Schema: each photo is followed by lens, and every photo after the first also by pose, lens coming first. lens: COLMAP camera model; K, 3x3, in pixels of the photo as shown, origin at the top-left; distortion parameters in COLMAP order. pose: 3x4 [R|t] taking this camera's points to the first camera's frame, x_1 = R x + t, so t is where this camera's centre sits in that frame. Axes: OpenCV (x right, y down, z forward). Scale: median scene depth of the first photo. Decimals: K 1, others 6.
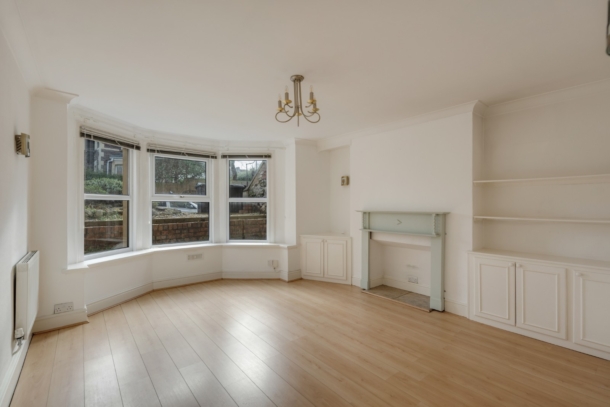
lens RADIAL K [[306.2, 0, 307.3], [0, 306.2, 204.3], [0, 0, 1]] dist [0.003920, 0.000060]
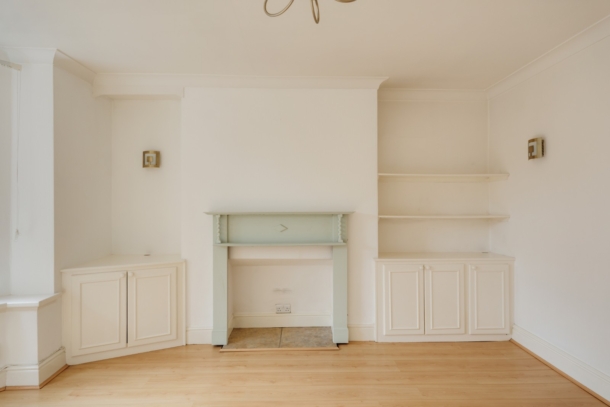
lens RADIAL K [[351.3, 0, 305.0], [0, 351.3, 203.5], [0, 0, 1]] dist [0.004192, -0.000297]
pose [[0.589295, -0.001621, 0.807917, -0.294908], [0.002227, 0.999997, 0.000382, 0.004582], [-0.807915, 0.001575, 0.589297, 0.524840]]
